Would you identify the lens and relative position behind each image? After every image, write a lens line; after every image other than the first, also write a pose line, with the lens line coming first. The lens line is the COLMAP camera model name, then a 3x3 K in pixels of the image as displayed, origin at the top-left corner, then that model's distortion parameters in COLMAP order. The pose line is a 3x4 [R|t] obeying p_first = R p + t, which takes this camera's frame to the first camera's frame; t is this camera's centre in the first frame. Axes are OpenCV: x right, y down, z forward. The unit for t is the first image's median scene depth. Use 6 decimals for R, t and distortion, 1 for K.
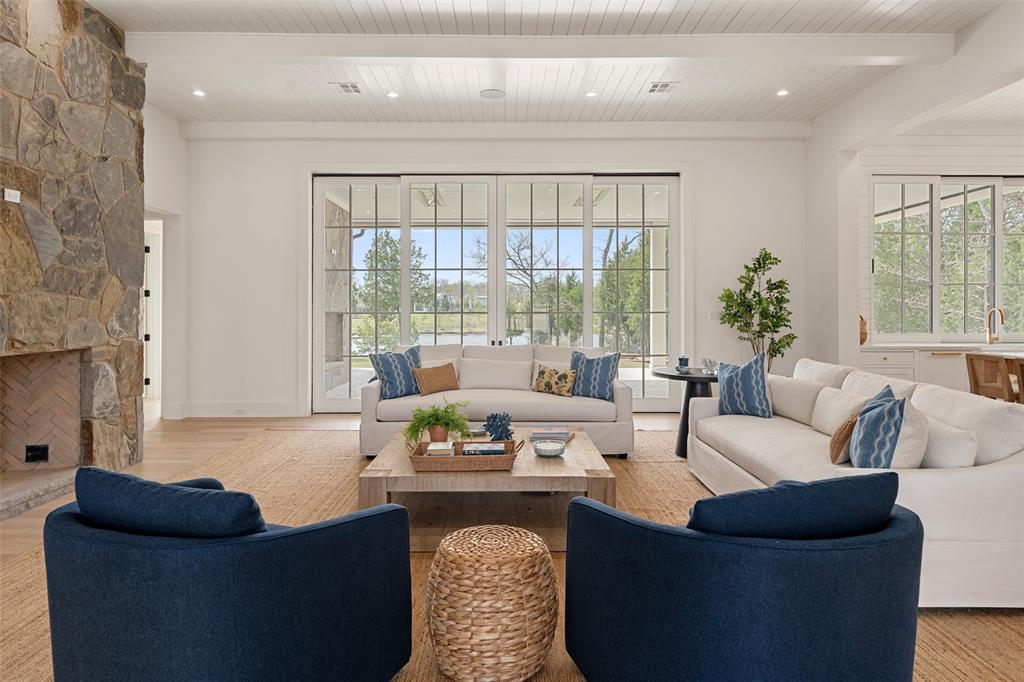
lens RADIAL K [[637.3, 0, 493.5], [0, 637.3, 307.9], [0, 0, 1]] dist [-0.006363, -0.000970]
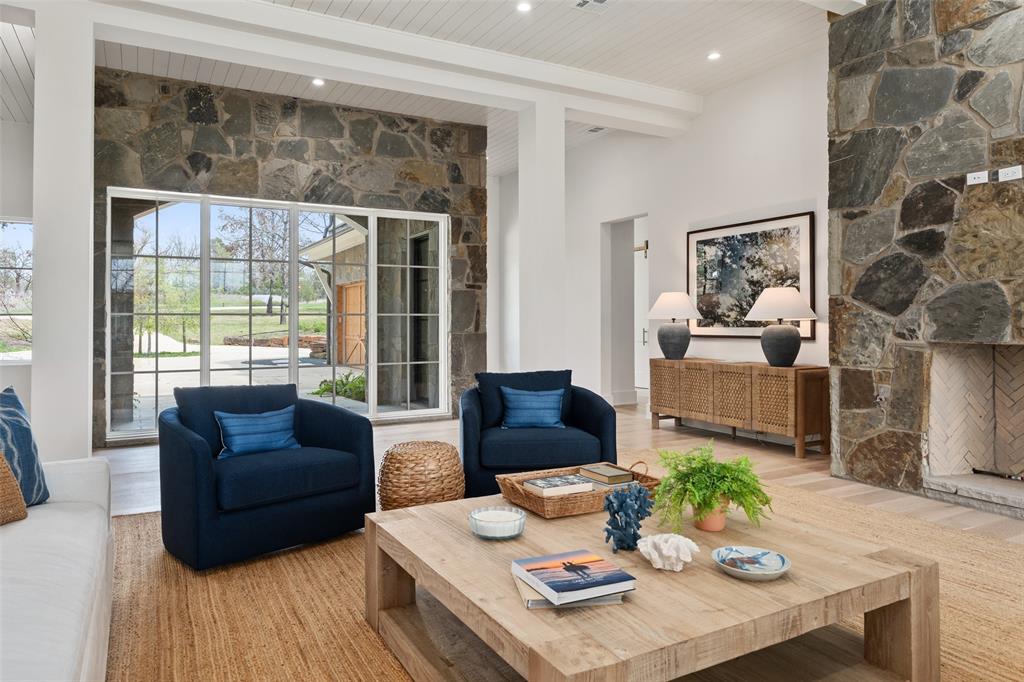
lens RADIAL K [[649.3, 0, 471.2], [0, 649.3, 322.7], [0, 0, 1]] dist [0.003195, 0.000607]
pose [[-0.884187, -0.002122, -0.467128, 0.306002], [-0.001956, 0.999998, -0.000839, 0.035751], [0.467129, 0.000172, -0.884189, 1.145706]]
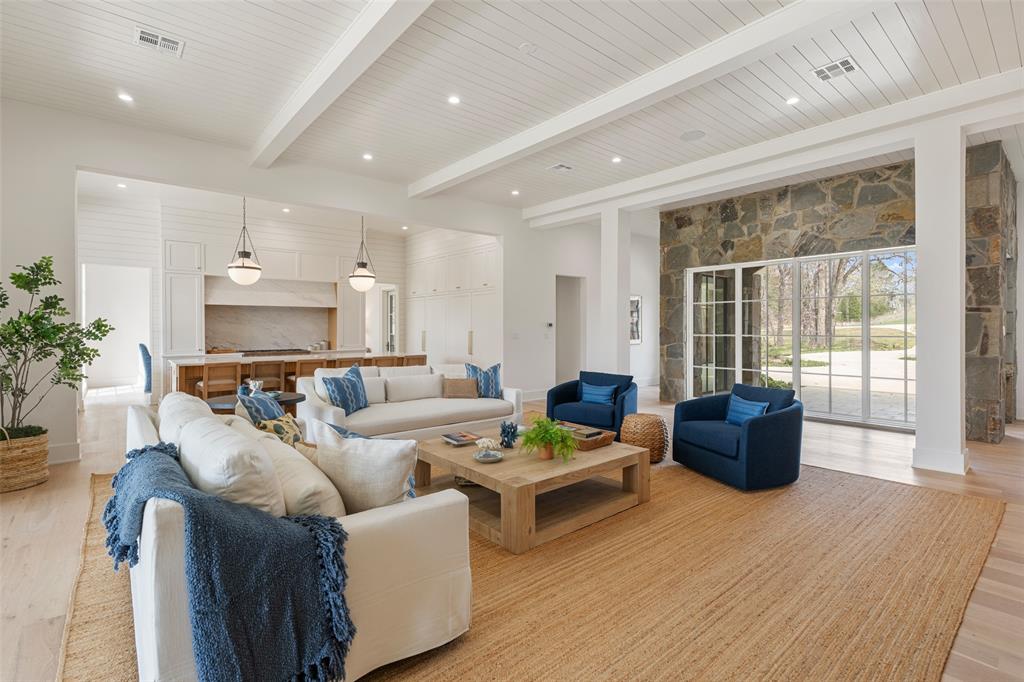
lens RADIAL K [[472.7, 0, 528.7], [0, 472.7, 328.2], [0, 0, 1]] dist [-0.022973, 0.000073]
pose [[-0.672310, 0.000419, 0.740270, -0.556903], [-0.001822, 0.999996, -0.002221, -0.005856], [-0.740268, -0.002842, -0.672306, 1.293679]]
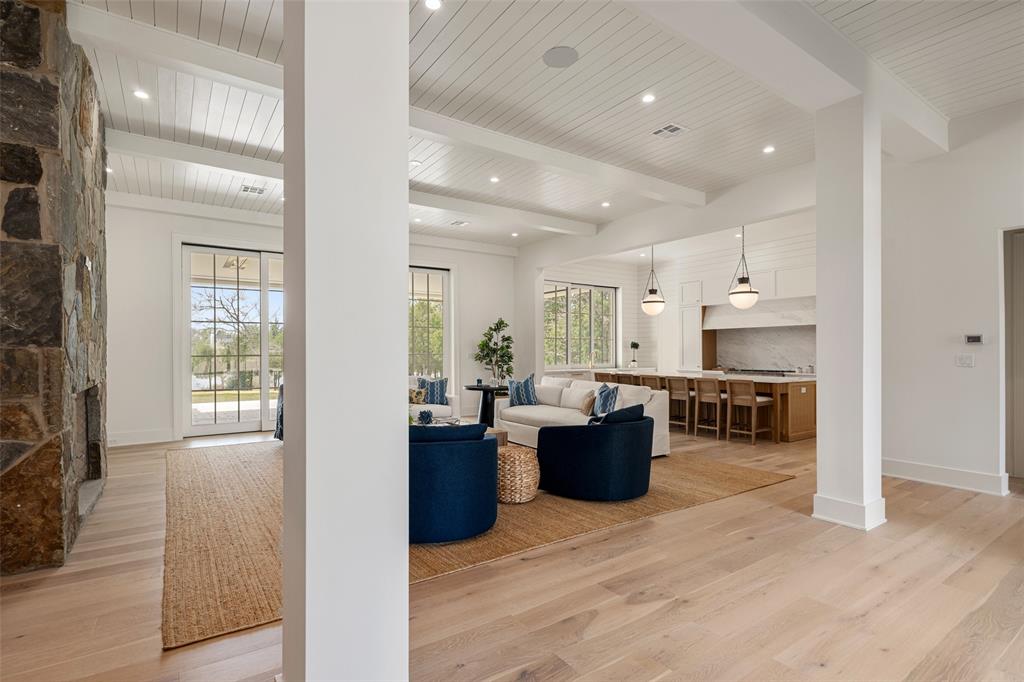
lens RADIAL K [[515.8, 0, 511.4], [0, 515.8, 346.1], [0, 0, 1]] dist [-0.006084, -0.000408]
pose [[0.818144, 0.003938, 0.574999, -0.526863], [0.001592, 0.999957, -0.009113, -0.001764], [-0.575011, 0.008371, 0.818103, -0.275289]]
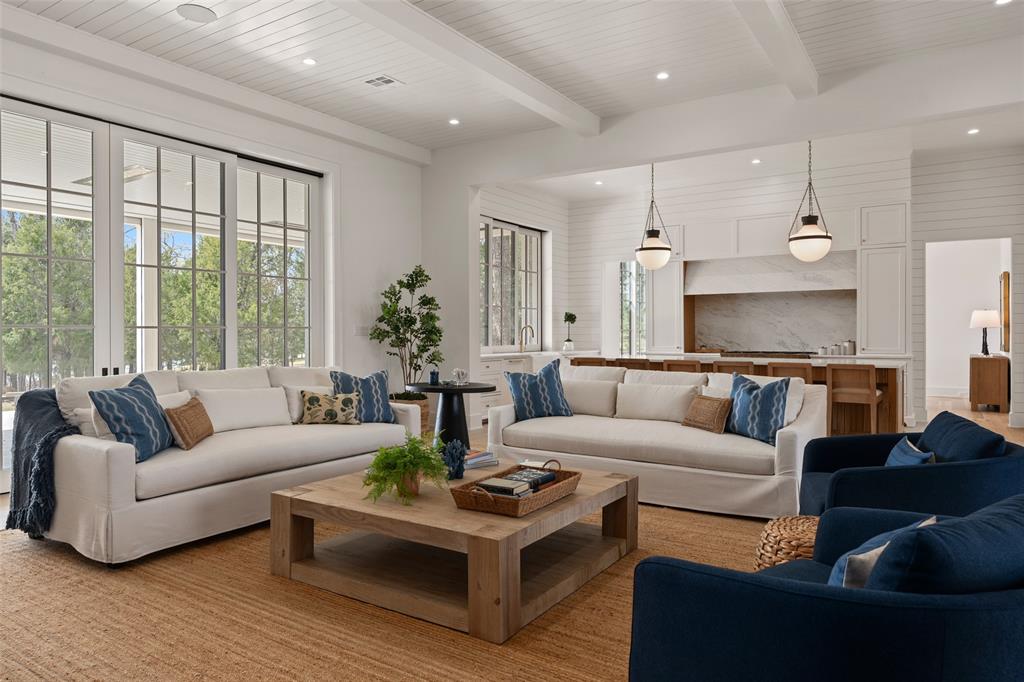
lens RADIAL K [[673.2, 0, 512.0], [0, 673.2, 331.1], [0, 0, 1]] dist [-0.002950, -0.000072]
pose [[0.540592, 0.001352, 0.841284, -0.570304], [-0.000389, 0.999999, -0.001357, 0.020241], [-0.841285, 0.000406, 0.540592, 0.390633]]
